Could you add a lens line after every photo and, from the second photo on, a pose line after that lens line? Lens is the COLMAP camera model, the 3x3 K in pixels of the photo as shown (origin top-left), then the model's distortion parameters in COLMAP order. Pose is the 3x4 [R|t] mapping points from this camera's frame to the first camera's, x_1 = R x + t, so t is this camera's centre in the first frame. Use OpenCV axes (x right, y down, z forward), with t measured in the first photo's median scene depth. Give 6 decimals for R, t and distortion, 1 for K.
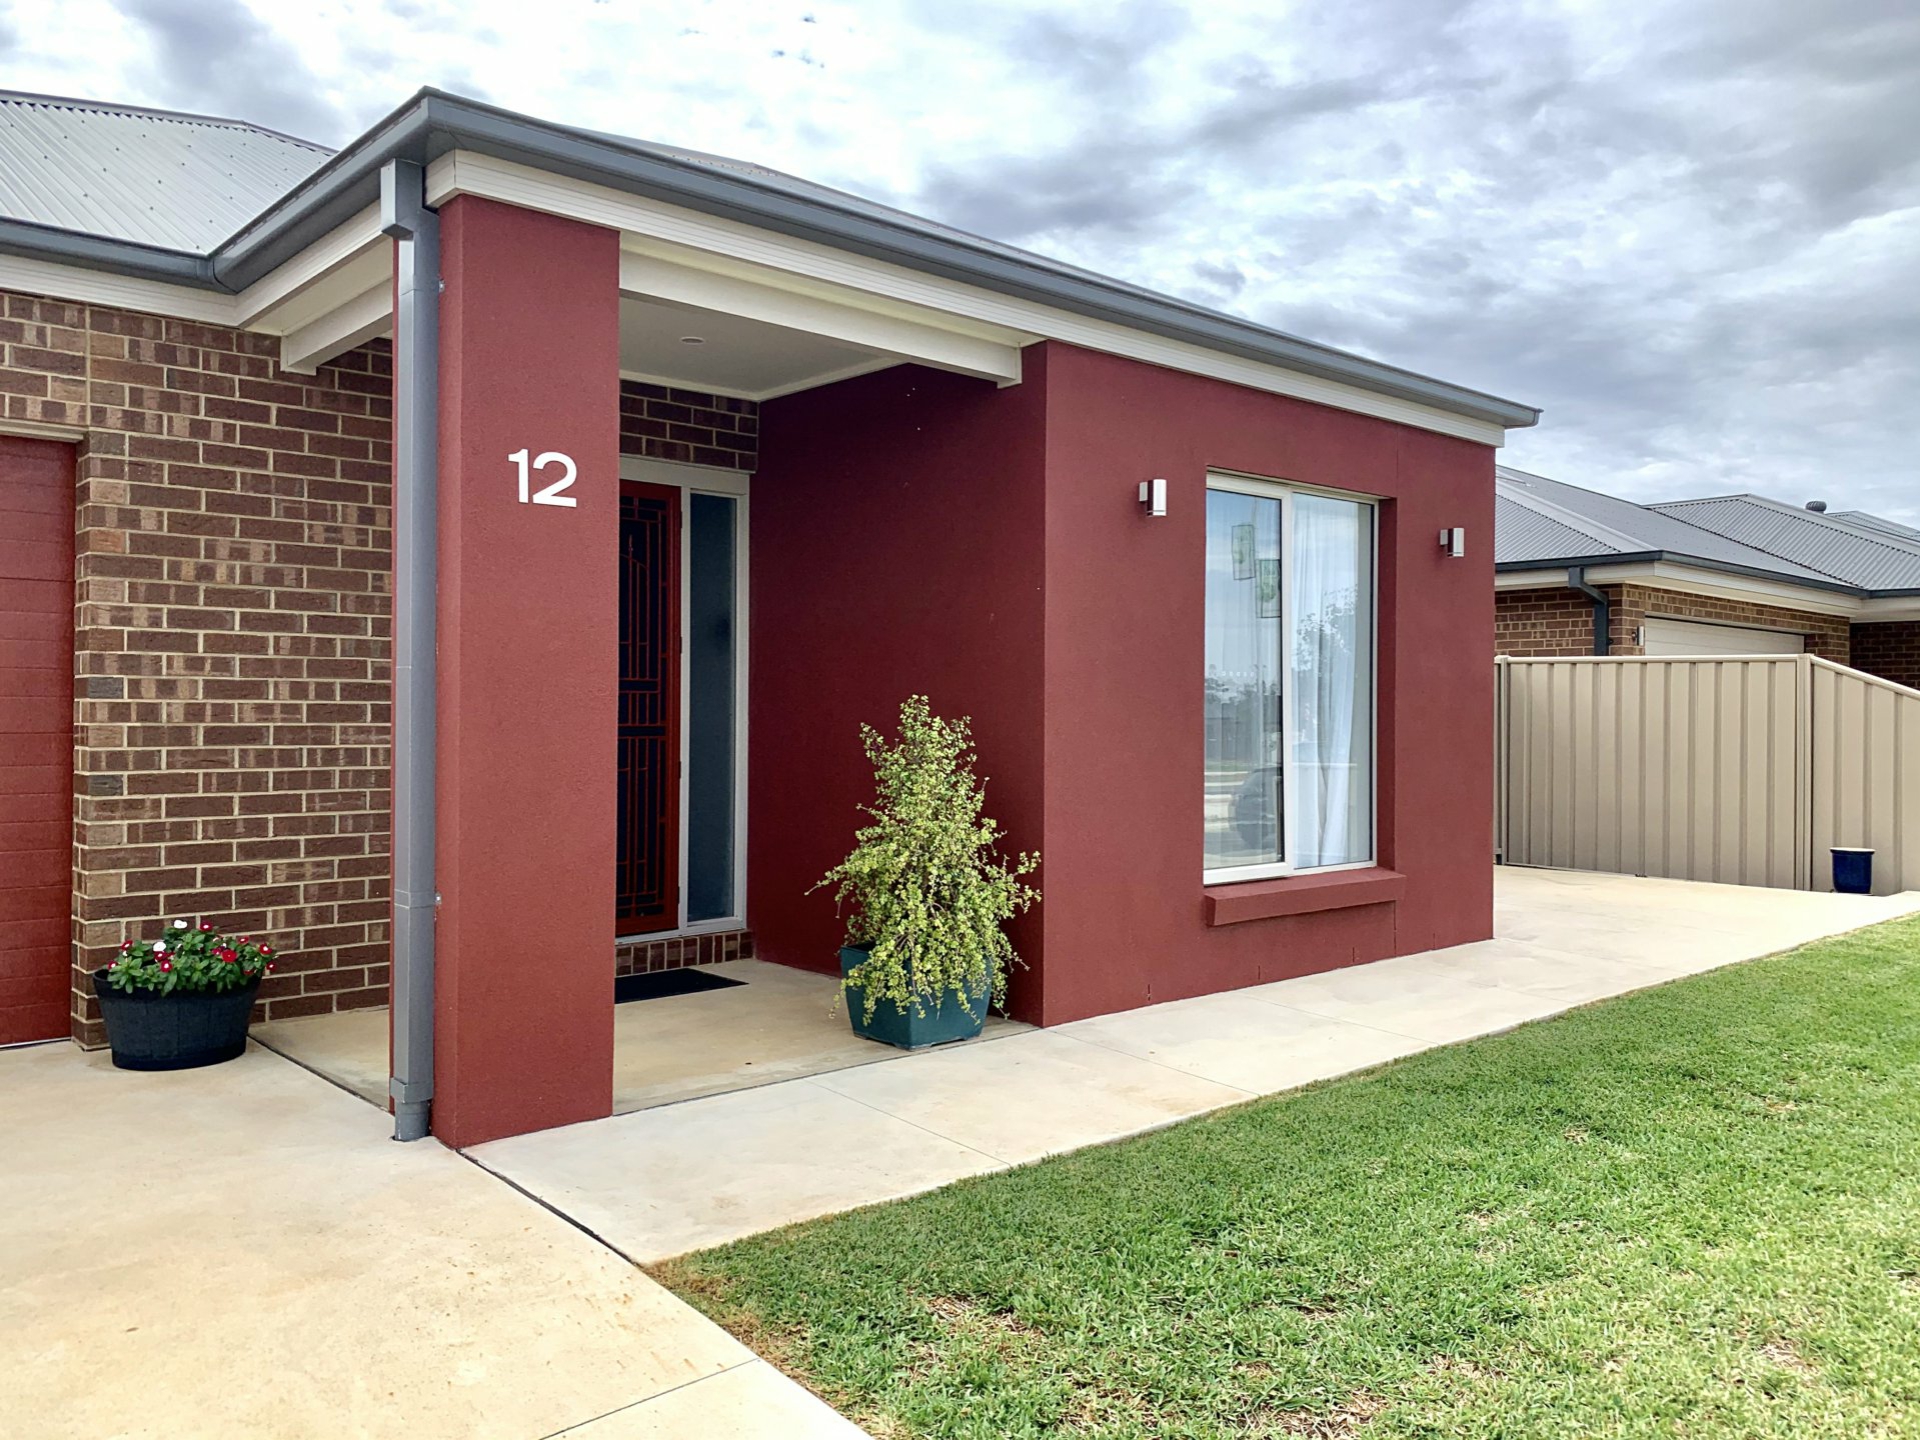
lens RADIAL K [[1468.1, 0, 959.8], [0, 1468.1, 717.6], [0, 0, 1]] dist [0.009135, -0.013366]
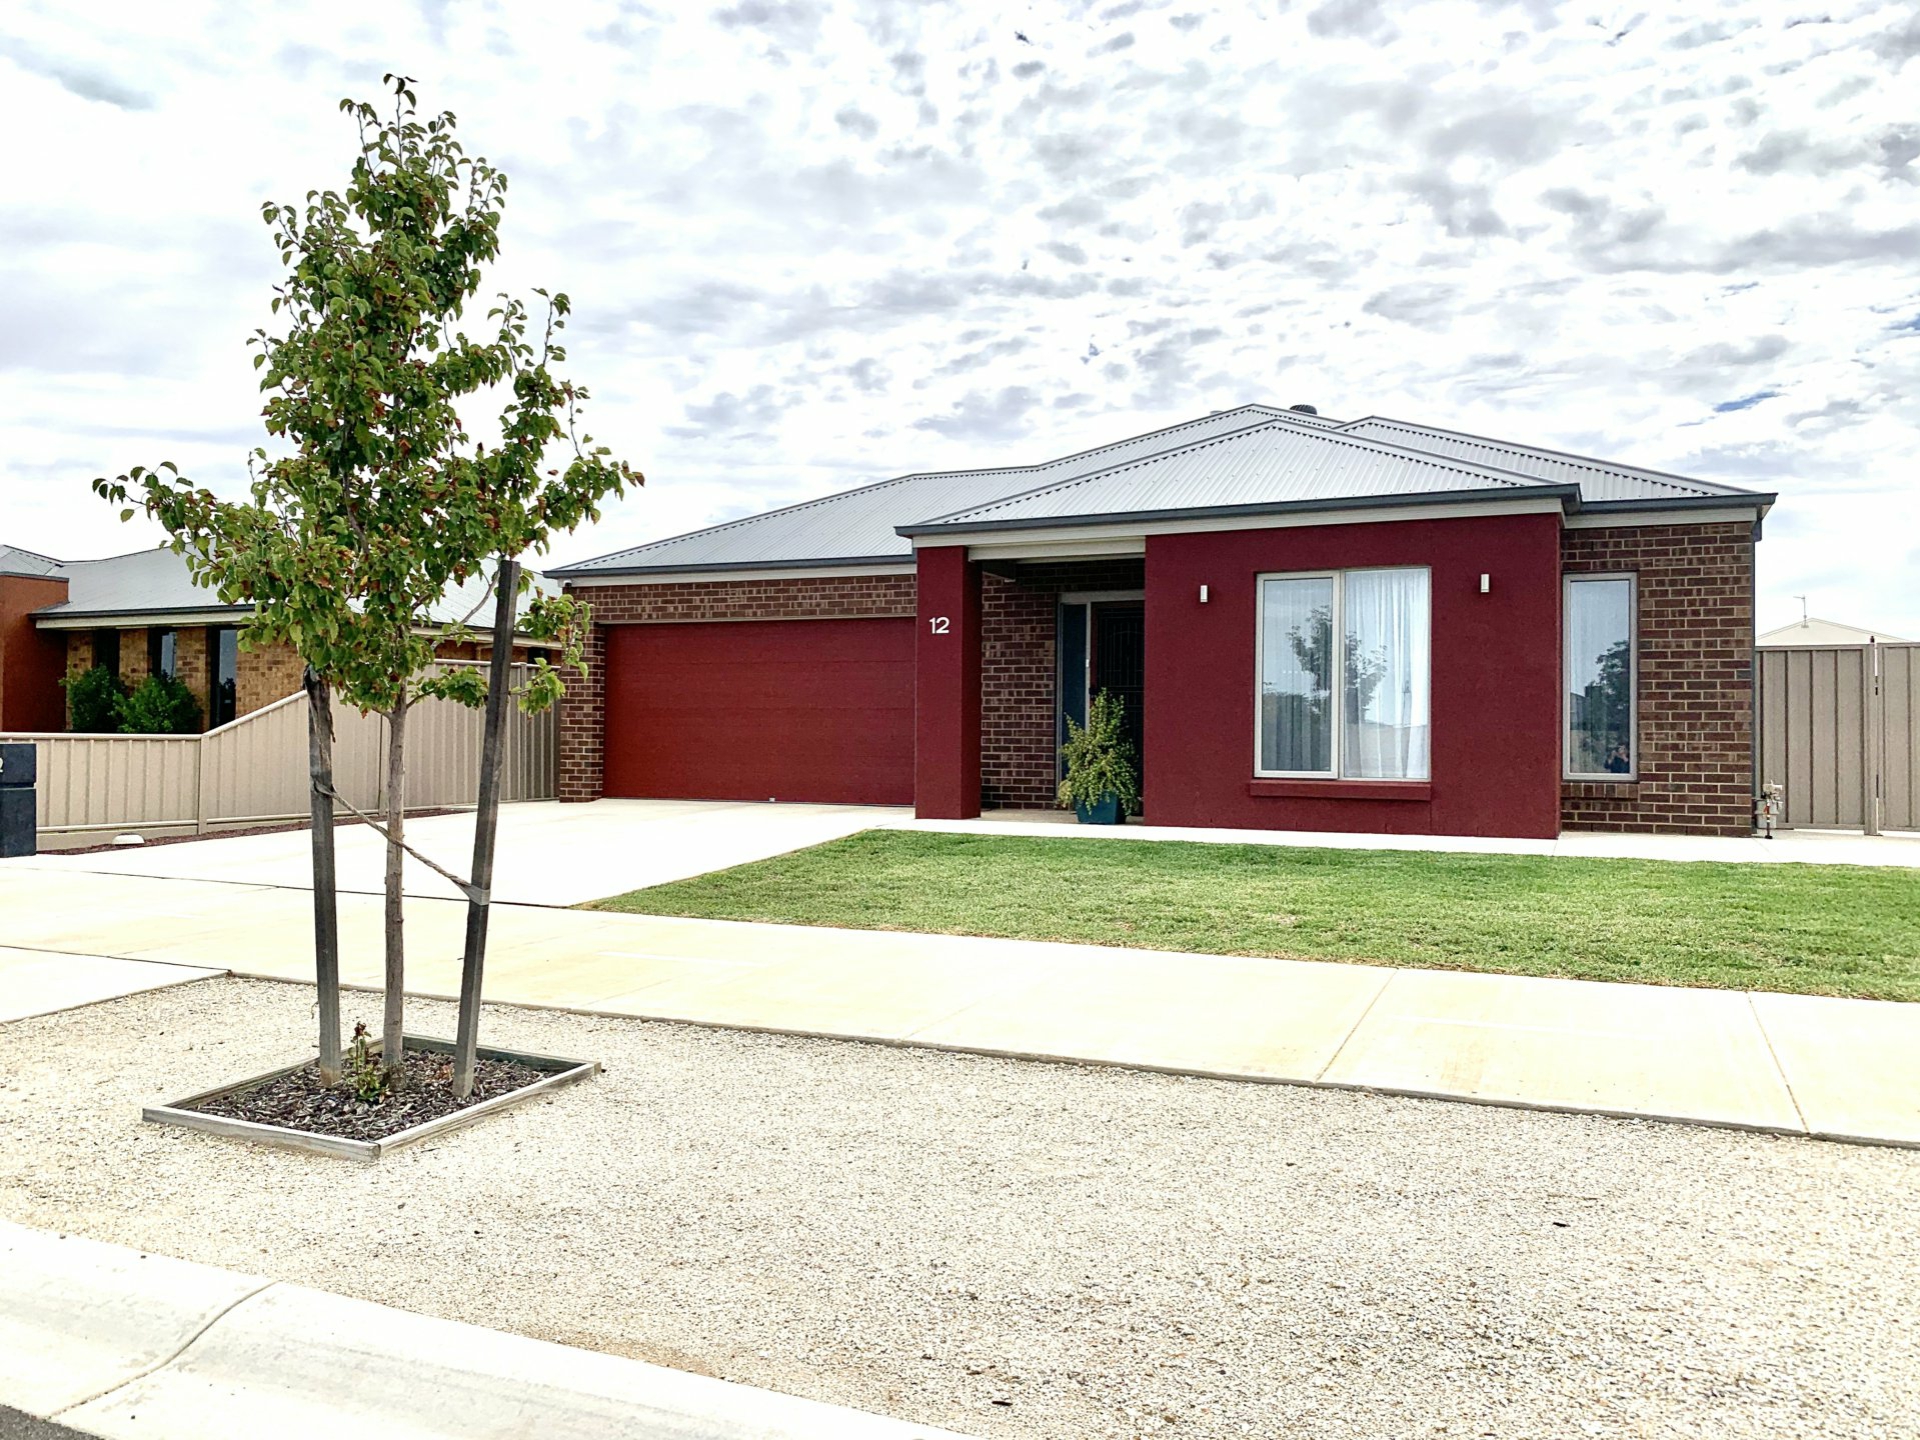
lens RADIAL K [[1468.1, 0, 959.4], [0, 1468.1, 719.5], [0, 0, 1]] dist [0.009135, -0.013366]
pose [[0.385616, -0.013272, -0.922564, 2.128863], [-0.008450, 0.999804, -0.017916, 0.083569], [0.922621, 0.014704, 0.385428, -0.184789]]
